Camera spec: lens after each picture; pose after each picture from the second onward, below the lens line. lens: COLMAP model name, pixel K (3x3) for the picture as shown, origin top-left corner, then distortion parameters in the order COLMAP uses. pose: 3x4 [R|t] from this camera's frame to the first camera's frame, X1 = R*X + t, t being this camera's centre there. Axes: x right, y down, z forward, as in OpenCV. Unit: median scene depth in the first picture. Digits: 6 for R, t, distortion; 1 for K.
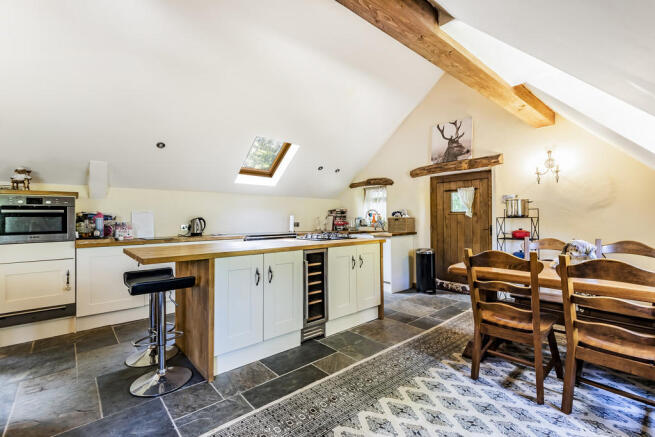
lens RADIAL K [[297.8, 0, 326.8], [0, 297.8, 216.7], [0, 0, 1]] dist [0.002296, 0.000074]
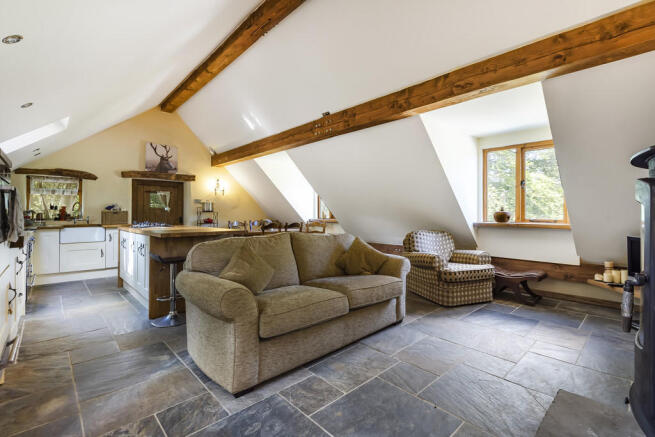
lens RADIAL K [[297.8, 0, 326.6], [0, 297.8, 215.4], [0, 0, 1]] dist [0.002296, 0.000074]
pose [[-0.061711, 0.000813, 0.998094, -1.059655], [-0.003489, 0.999993, -0.001030, 0.020250], [-0.998088, -0.003546, -0.061707, 0.295569]]
